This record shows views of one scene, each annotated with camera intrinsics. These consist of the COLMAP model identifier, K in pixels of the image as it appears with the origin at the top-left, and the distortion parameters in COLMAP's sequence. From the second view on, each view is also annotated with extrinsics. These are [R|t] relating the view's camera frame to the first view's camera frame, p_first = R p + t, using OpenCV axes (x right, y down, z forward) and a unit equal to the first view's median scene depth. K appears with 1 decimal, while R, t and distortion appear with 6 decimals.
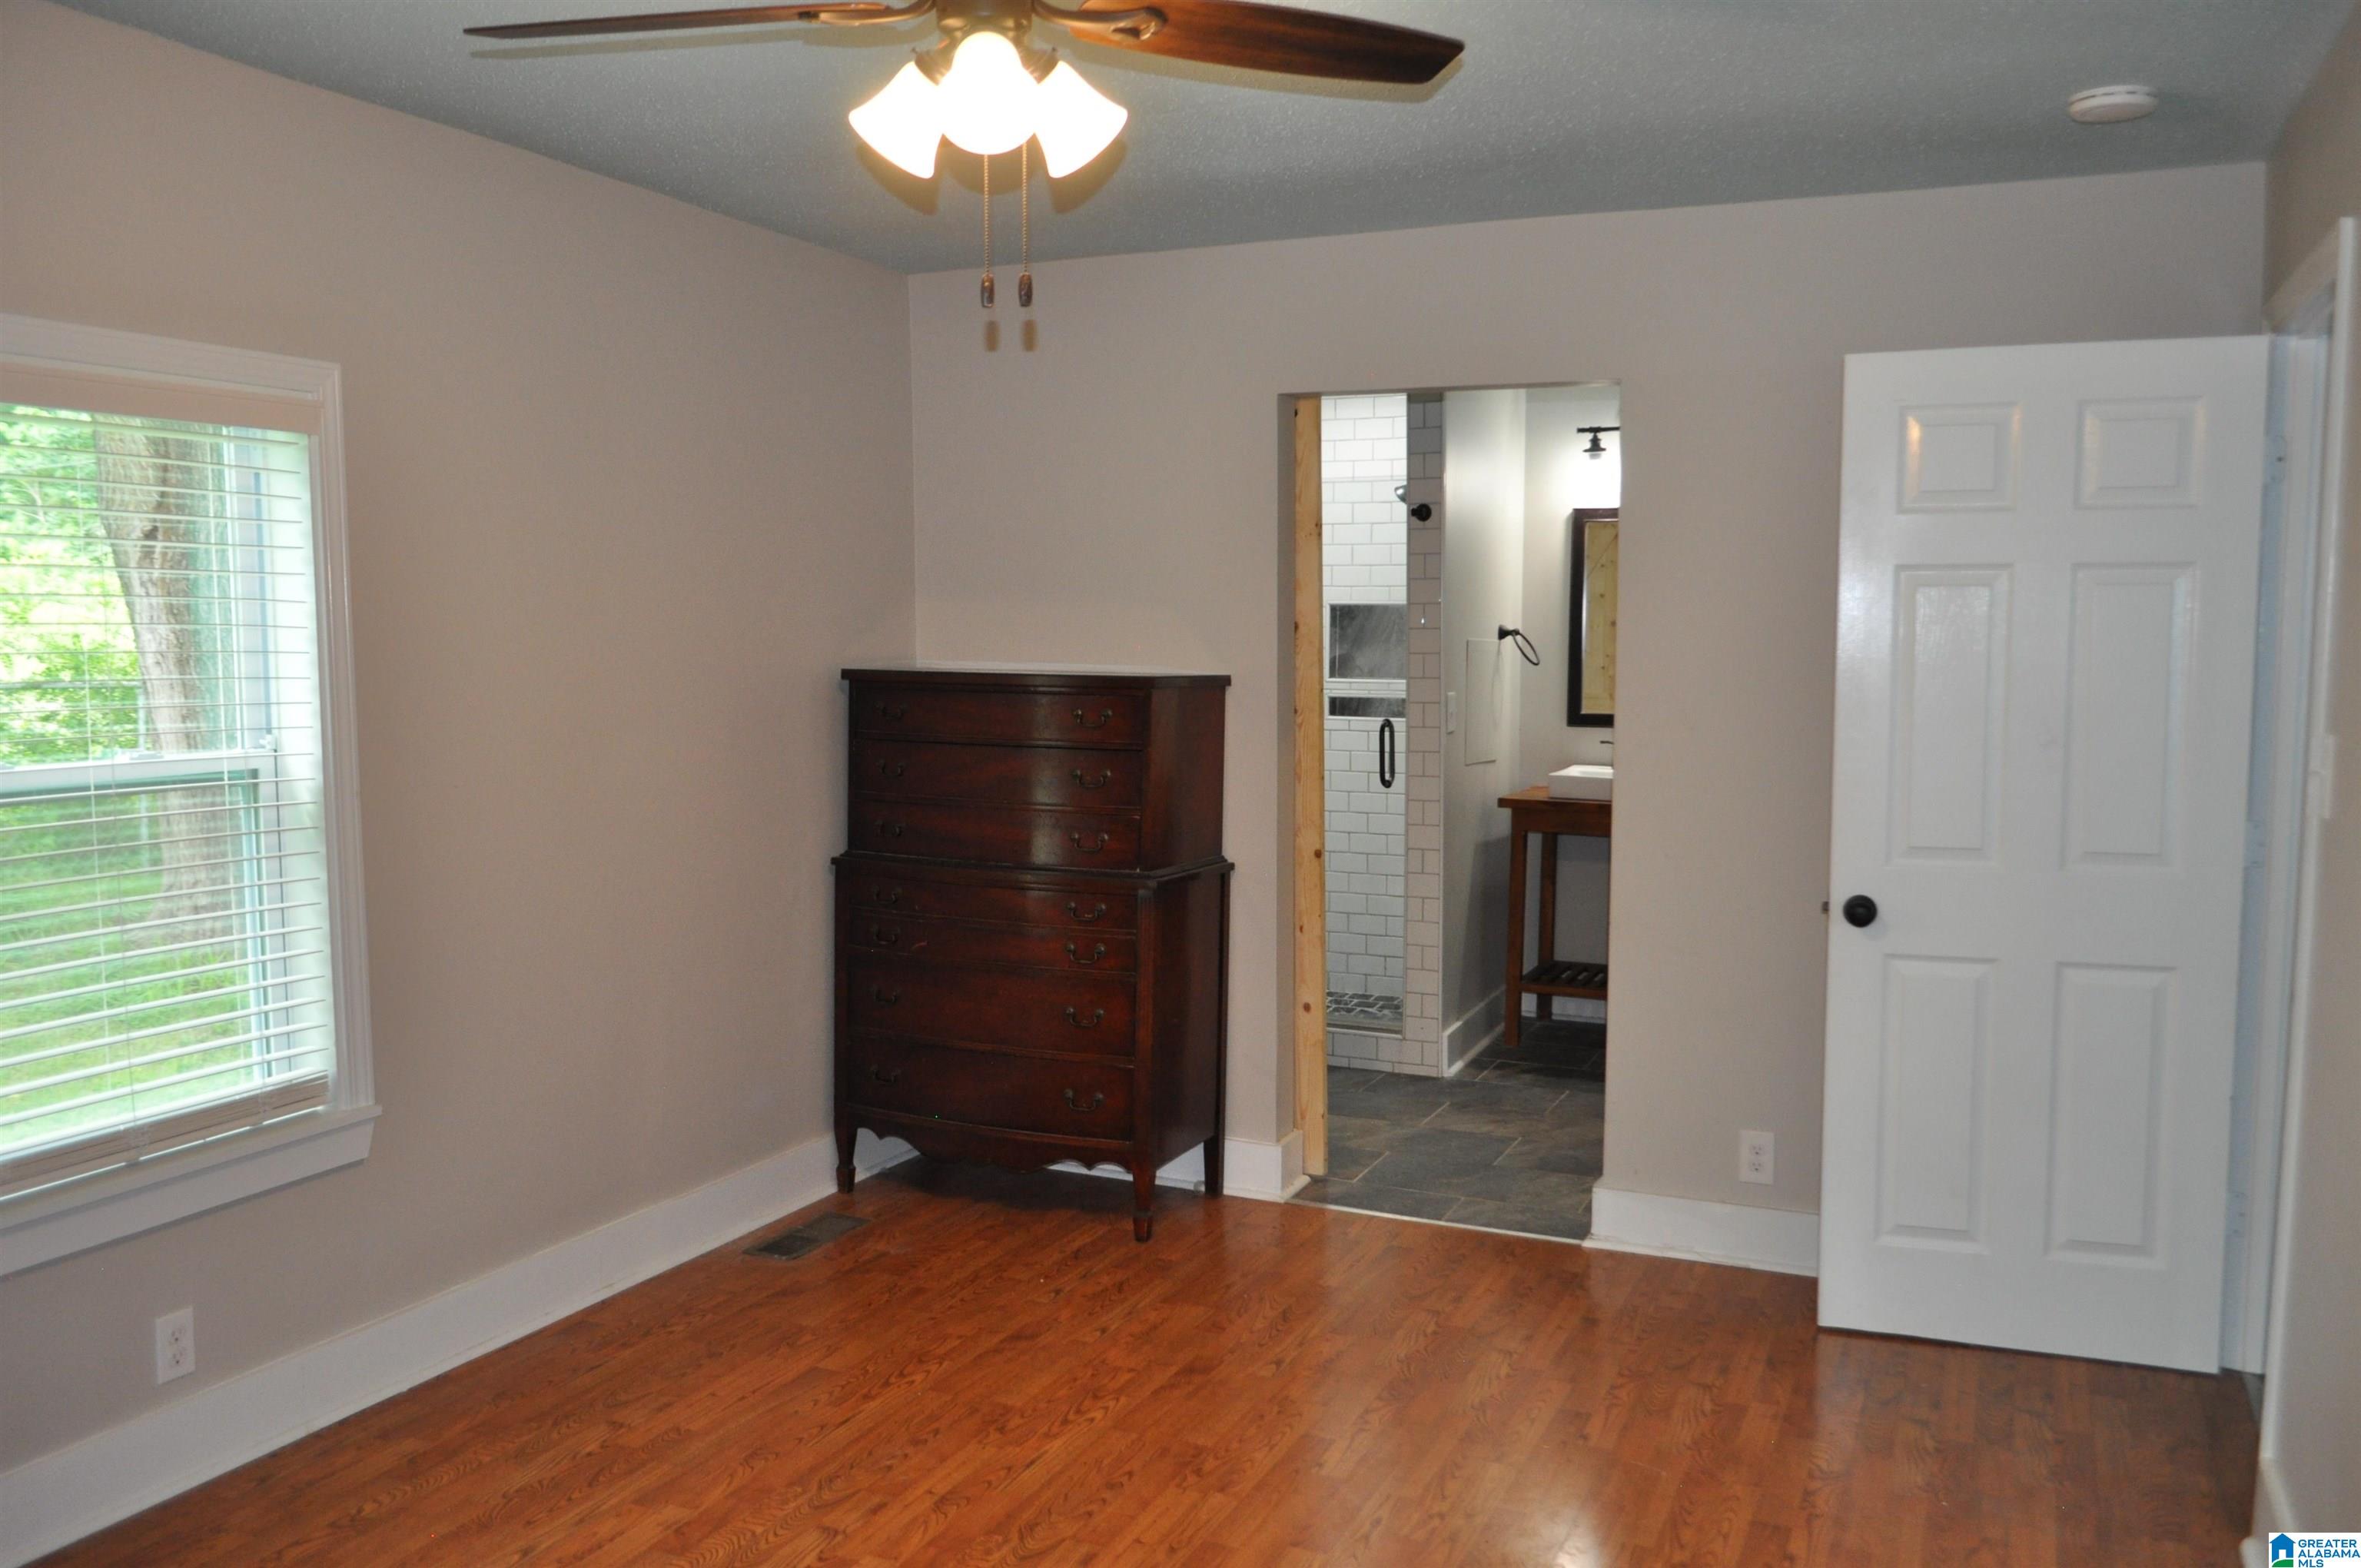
lens RADIAL K [[1840.1, 0, 1237.7], [0, 1840.1, 788.2], [0, 0, 1]] dist [-0.007070, -0.008089]
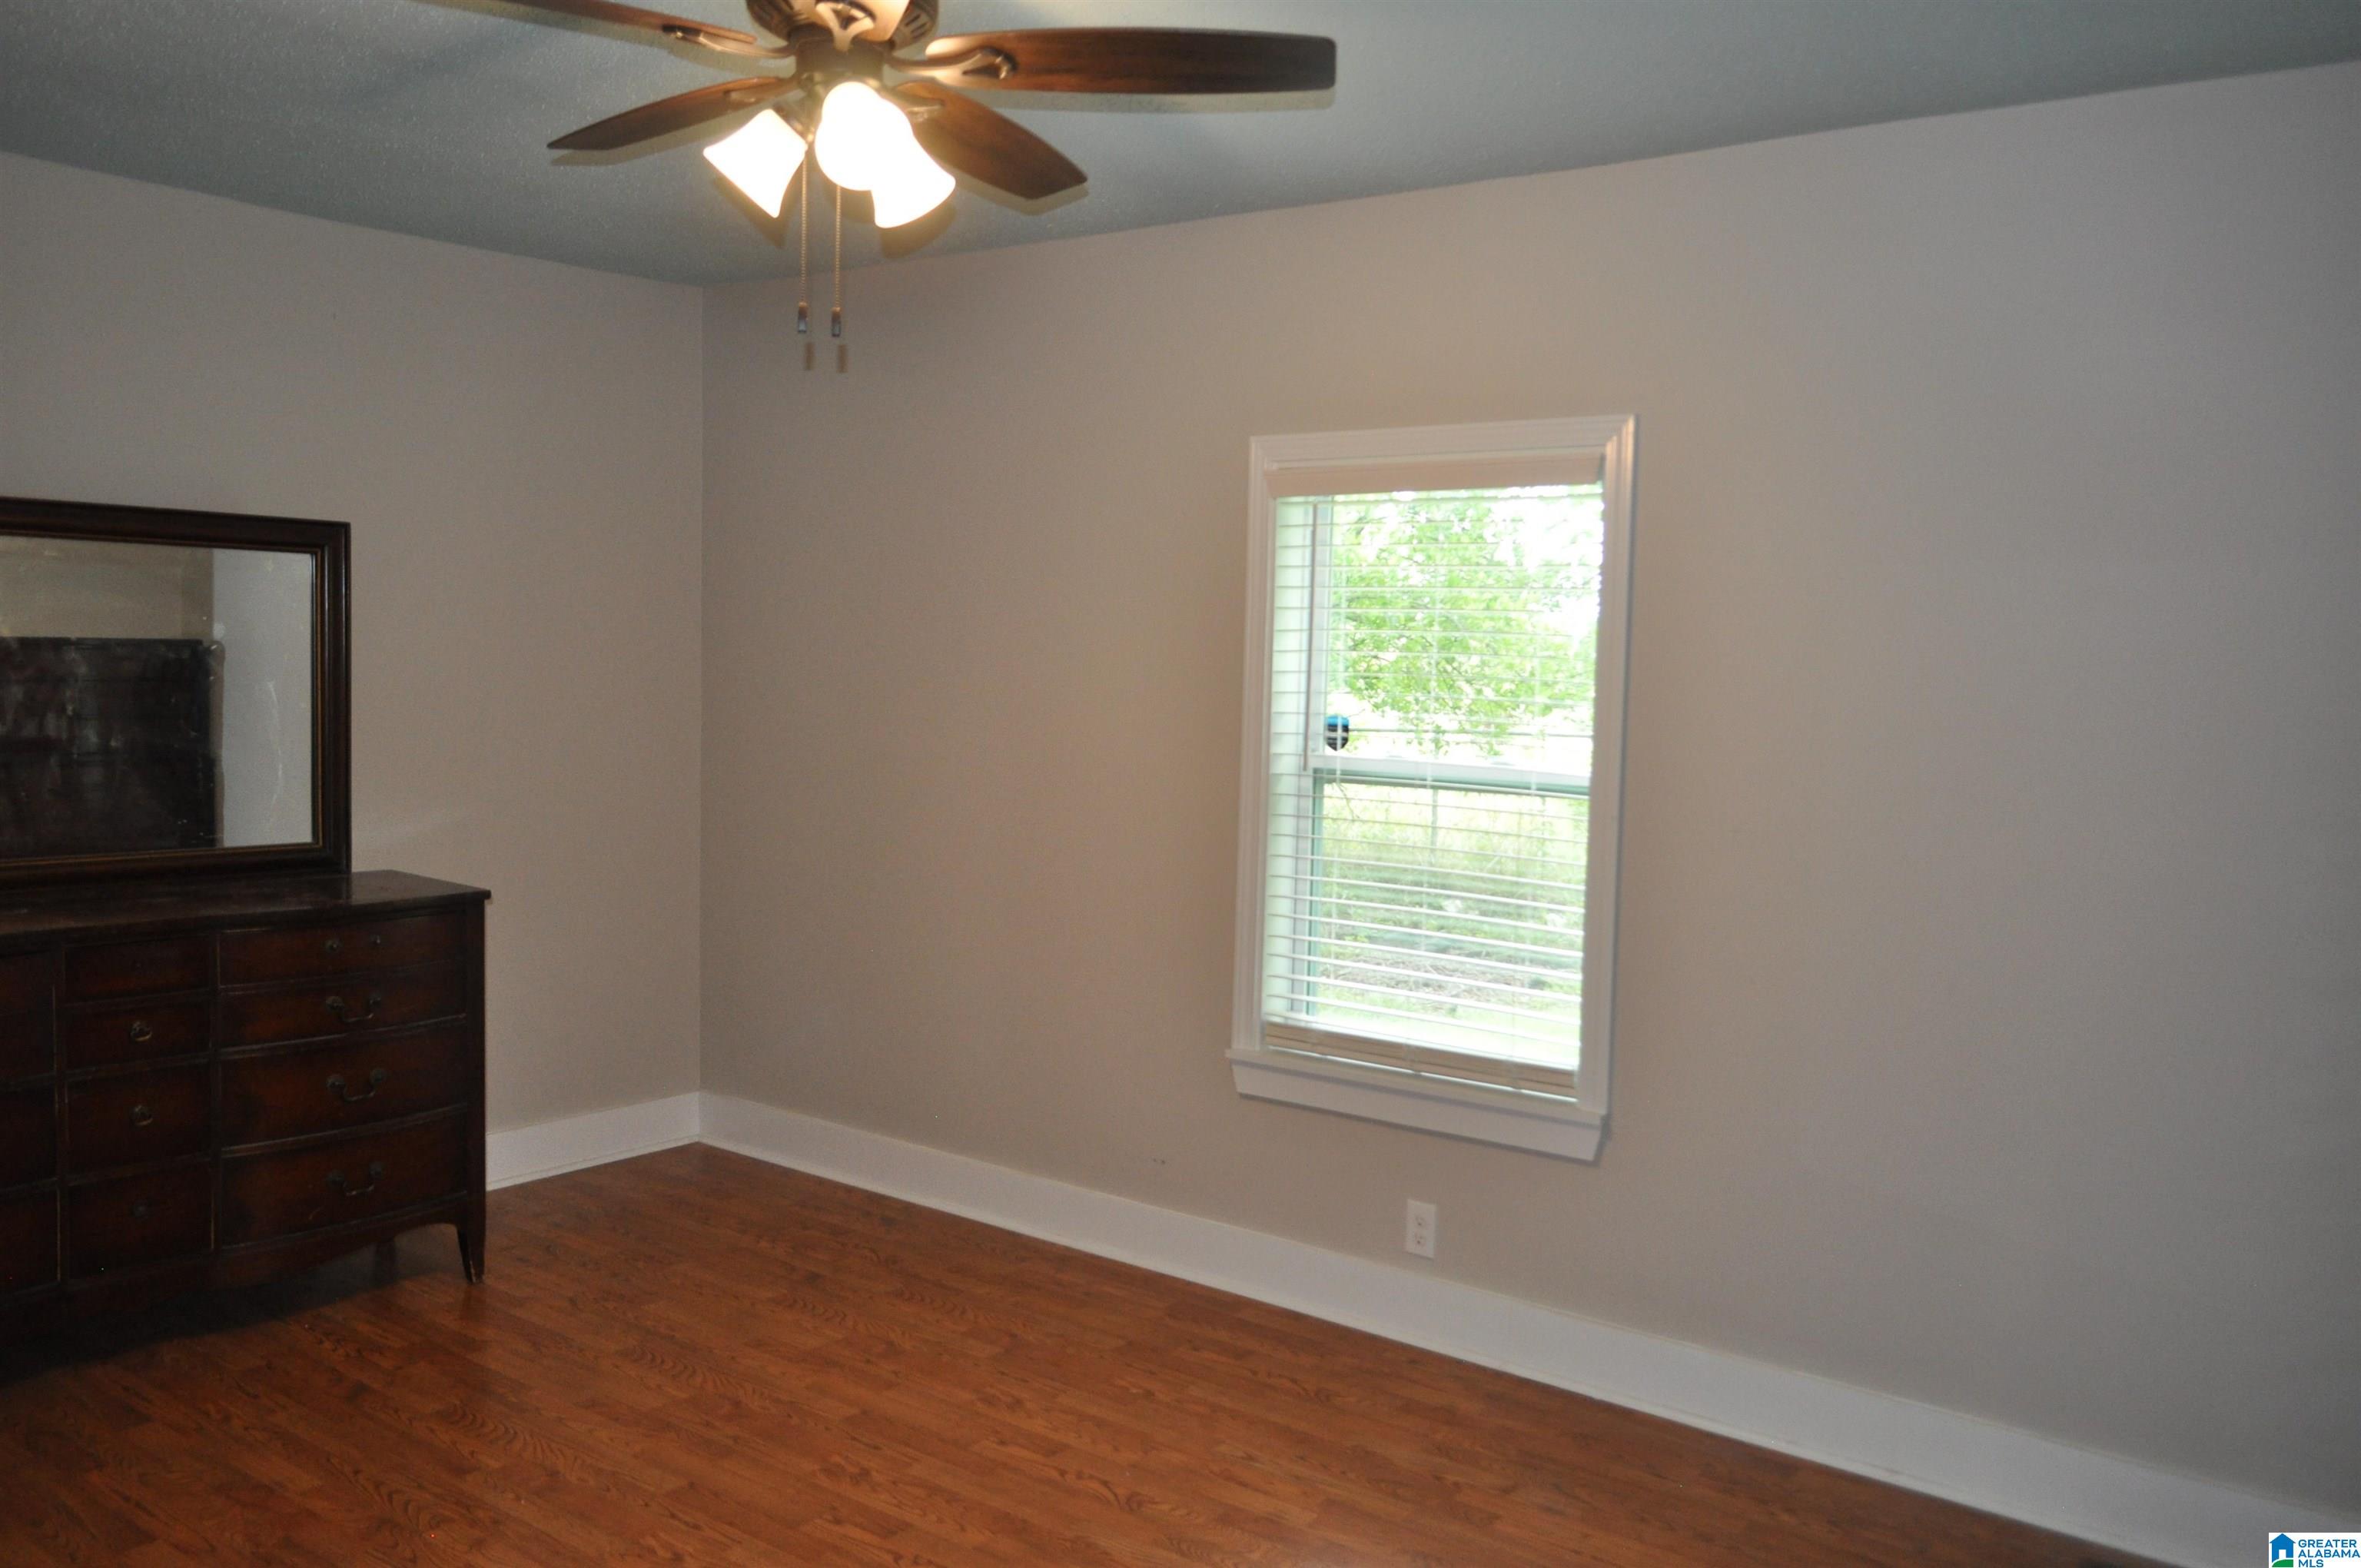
lens RADIAL K [[1842.5, 0, 1181.5], [0, 1842.5, 721.7], [0, 0, 1]] dist [-0.029705, -0.004013]
pose [[-0.246003, 0.018308, -0.969096, 0.830850], [-0.117931, 0.991828, 0.048674, -0.100118], [0.962068, 0.126260, -0.241834, 1.370446]]
